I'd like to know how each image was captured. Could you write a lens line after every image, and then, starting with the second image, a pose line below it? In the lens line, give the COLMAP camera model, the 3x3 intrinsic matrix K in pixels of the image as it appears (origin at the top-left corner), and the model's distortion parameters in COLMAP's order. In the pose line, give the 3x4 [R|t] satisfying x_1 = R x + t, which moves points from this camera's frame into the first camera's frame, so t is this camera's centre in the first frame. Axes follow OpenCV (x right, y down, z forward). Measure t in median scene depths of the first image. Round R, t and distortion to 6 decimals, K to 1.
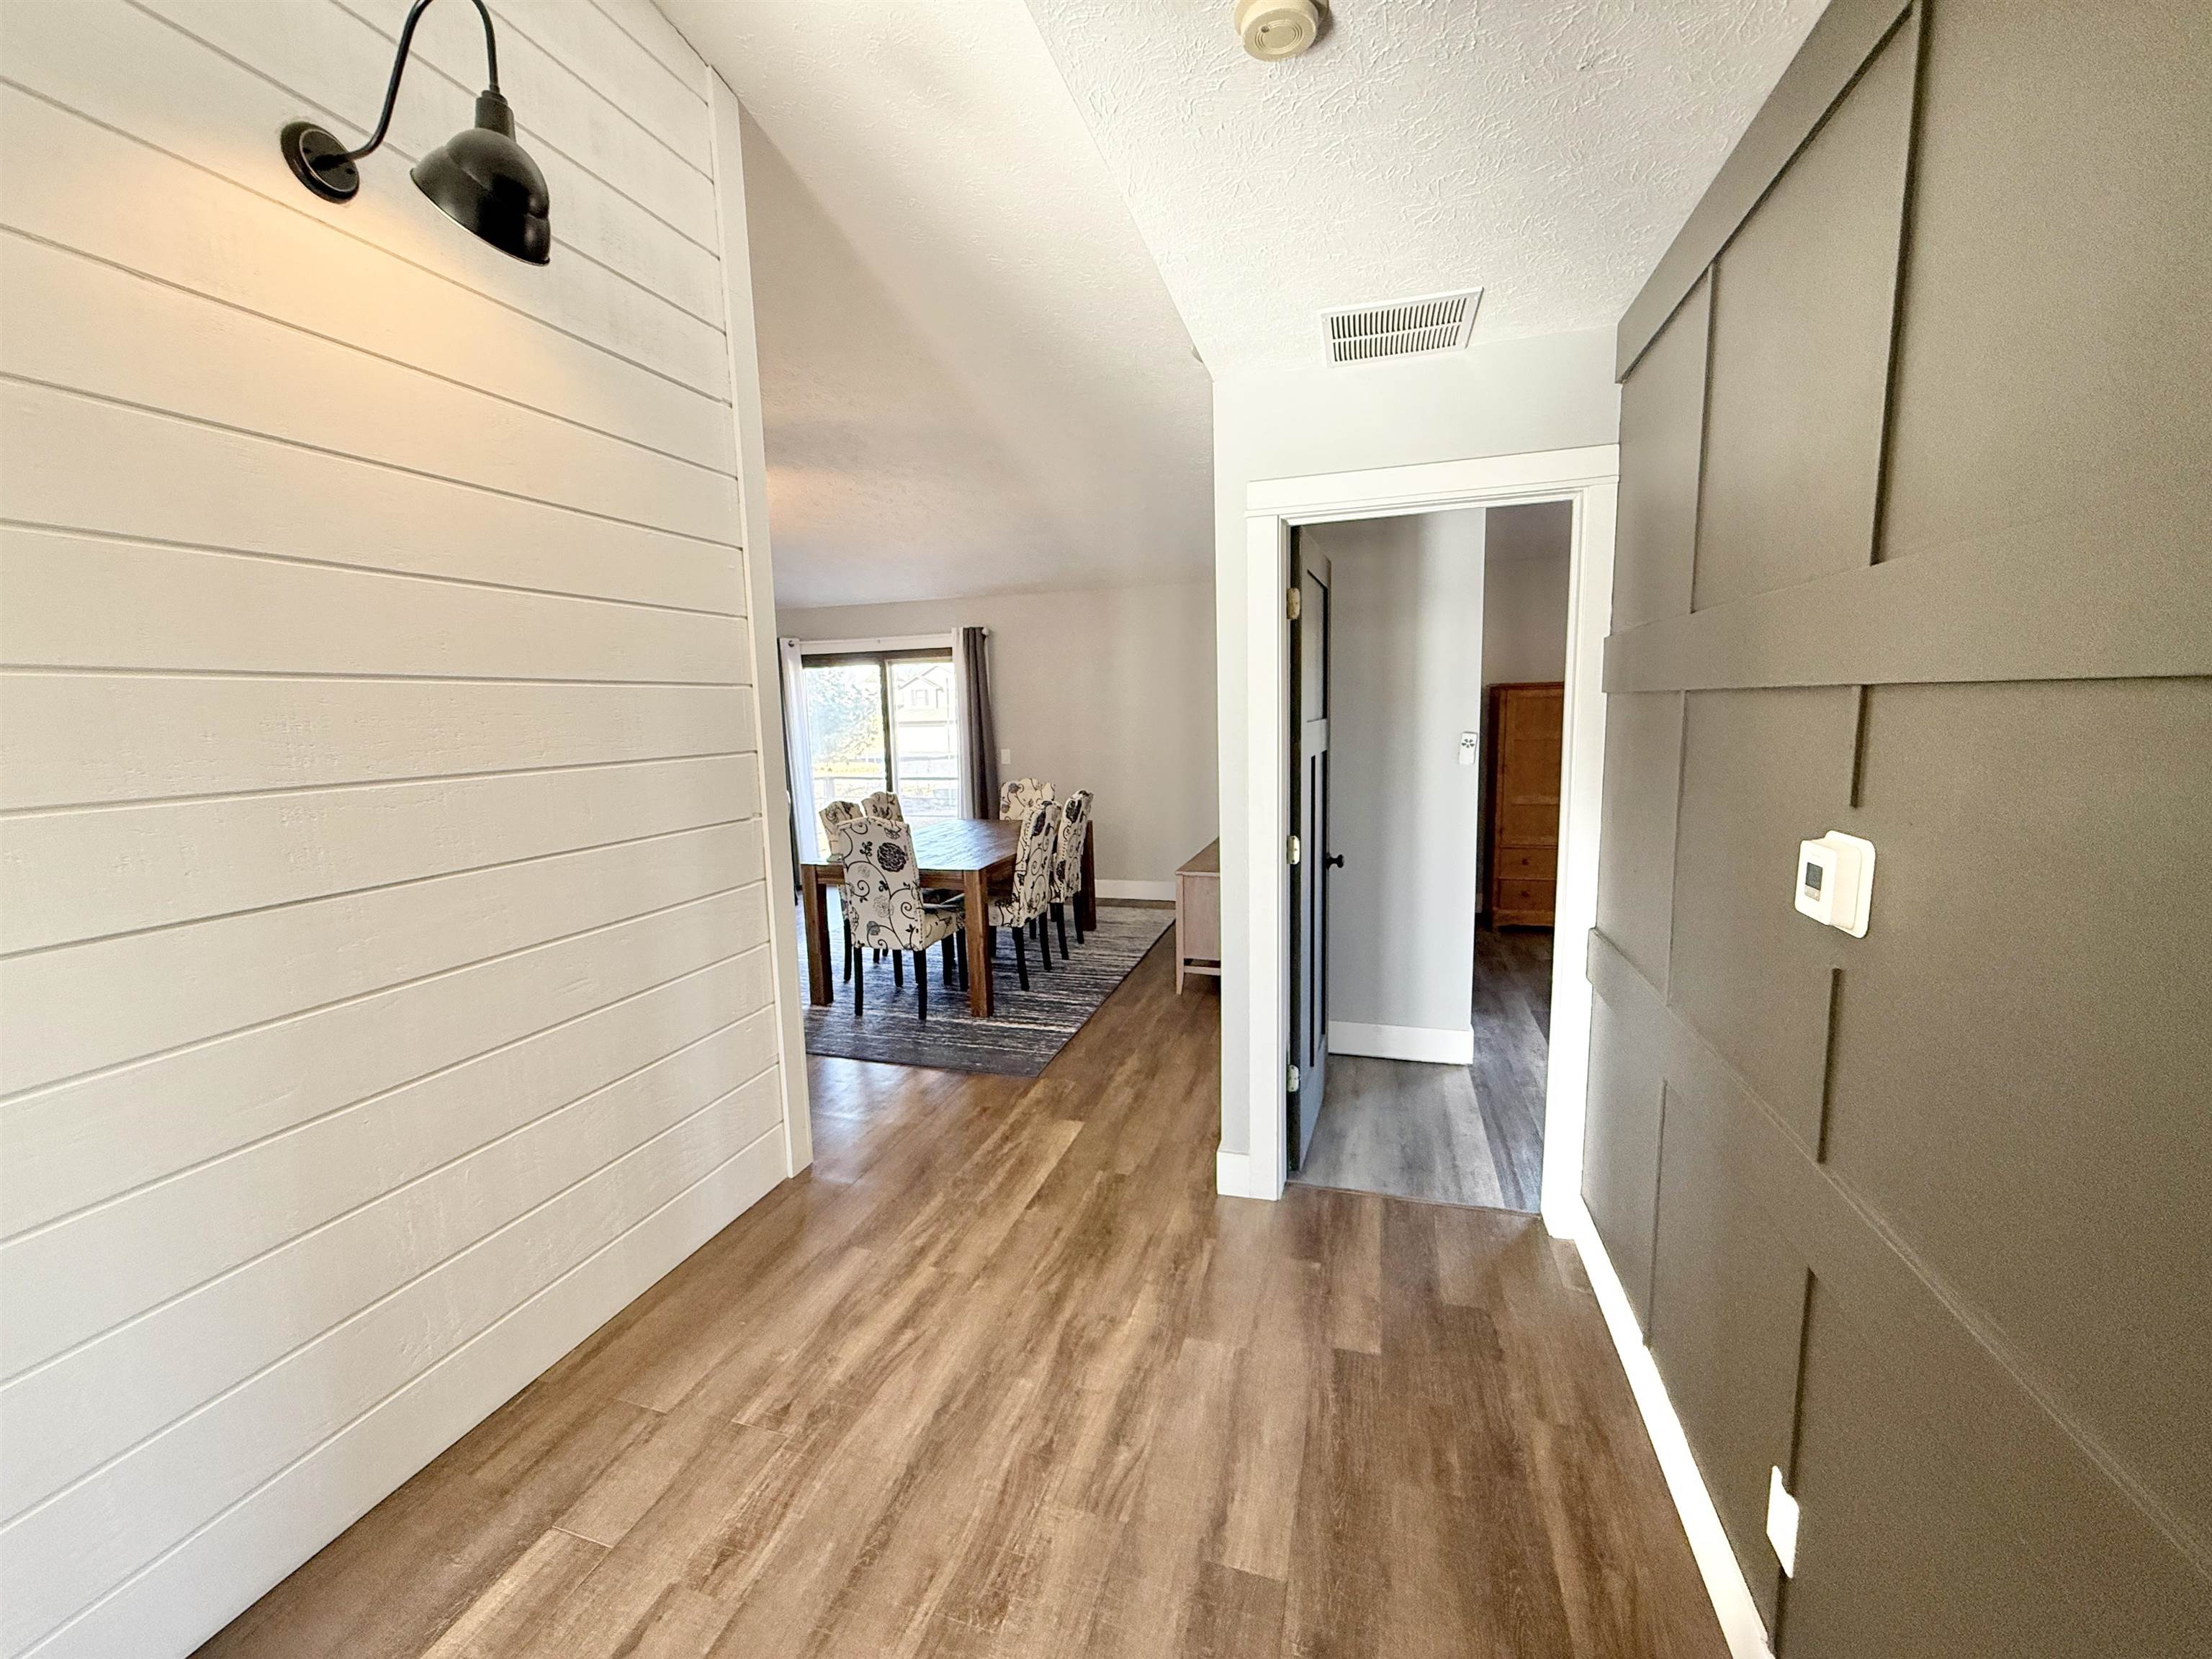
lens RADIAL K [[879.0, 0, 1102.6], [0, 879.0, 828.4], [0, 0, 1]] dist [-0.000105, 0.000396]
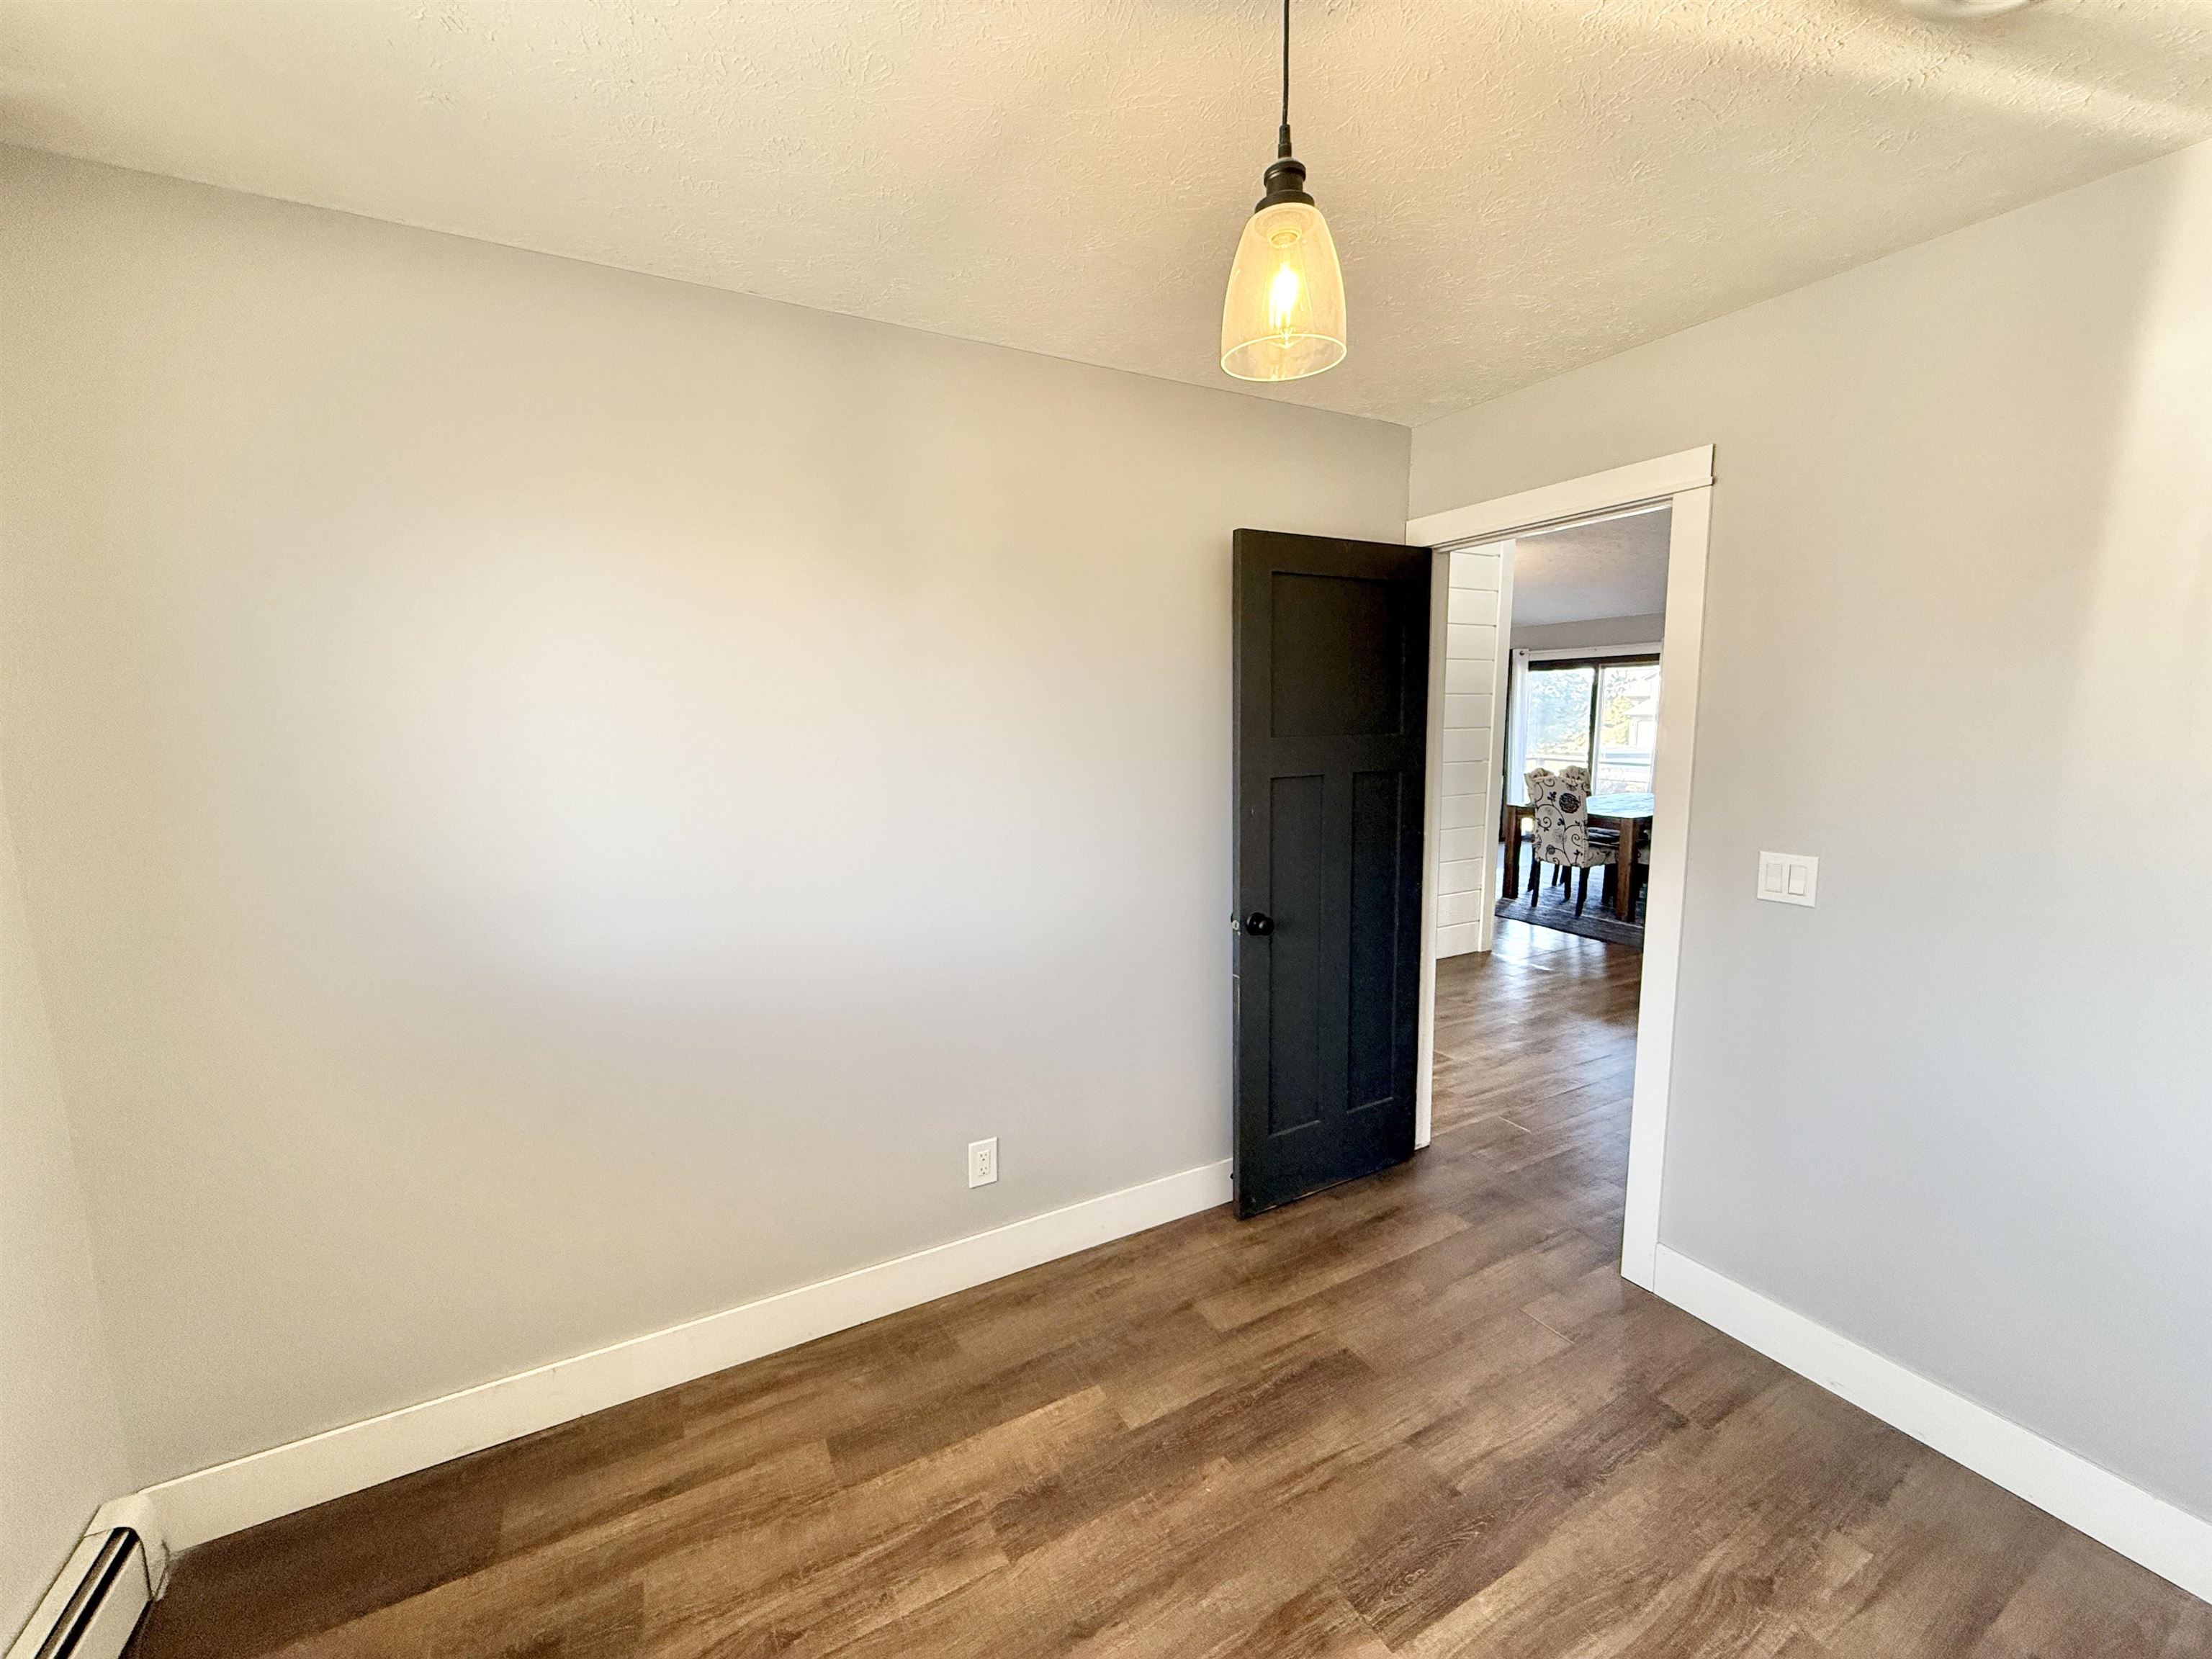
lens RADIAL K [[879.0, 0, 1098.4], [0, 879.0, 838.4], [0, 0, 1]] dist [-0.000105, 0.000396]
pose [[0.712717, 0.119710, -0.691162, 0.223774], [-0.103878, 0.992478, 0.064781, 0.073936], [0.693718, 0.025626, 0.719791, -0.621653]]
